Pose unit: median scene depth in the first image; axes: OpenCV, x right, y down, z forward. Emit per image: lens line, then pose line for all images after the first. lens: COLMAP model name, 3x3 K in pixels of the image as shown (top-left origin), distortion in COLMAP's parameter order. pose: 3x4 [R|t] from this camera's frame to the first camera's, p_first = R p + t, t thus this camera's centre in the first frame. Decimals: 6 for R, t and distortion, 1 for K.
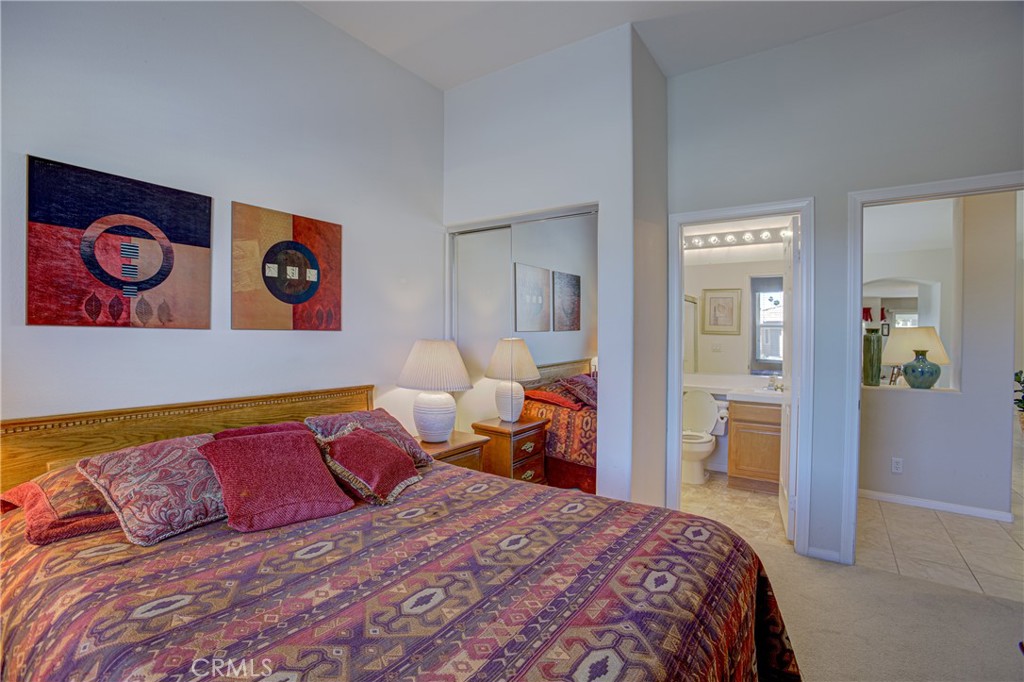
lens RADIAL K [[469.9, 0, 513.8], [0, 469.9, 333.8], [0, 0, 1]] dist [-0.045092, 0.005986]
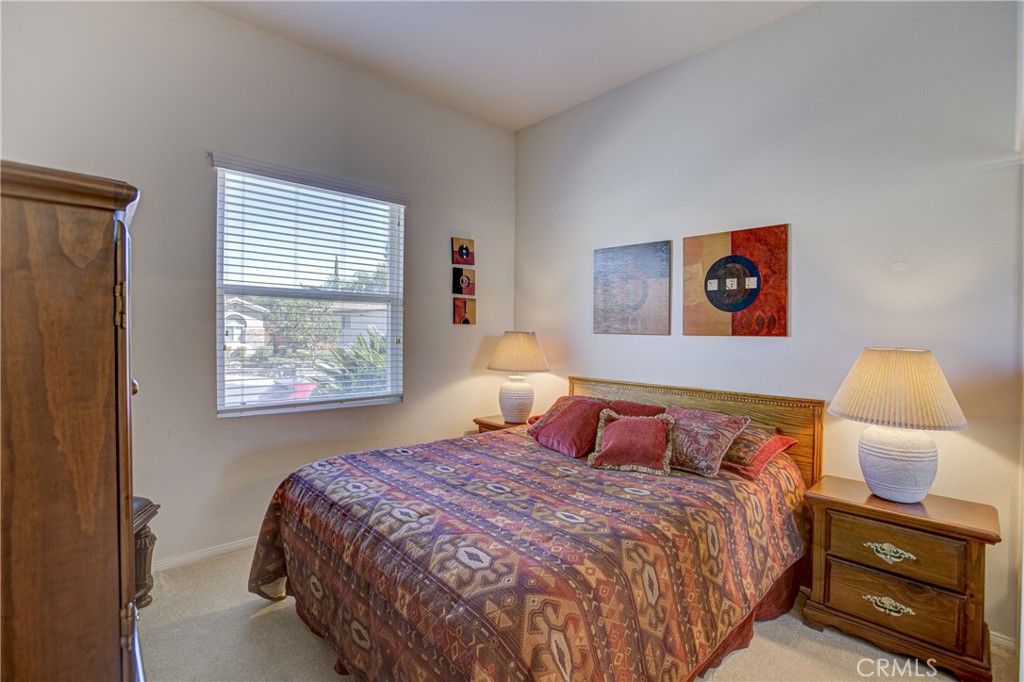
lens RADIAL K [[469.9, 0, 513.8], [0, 469.9, 342.5], [0, 0, 1]] dist [-0.045092, 0.005986]
pose [[-0.203902, 0.000086, -0.978991, 0.715931], [-0.022503, 0.999735, 0.004775, 0.014695], [0.978733, 0.023004, -0.203846, 0.721270]]
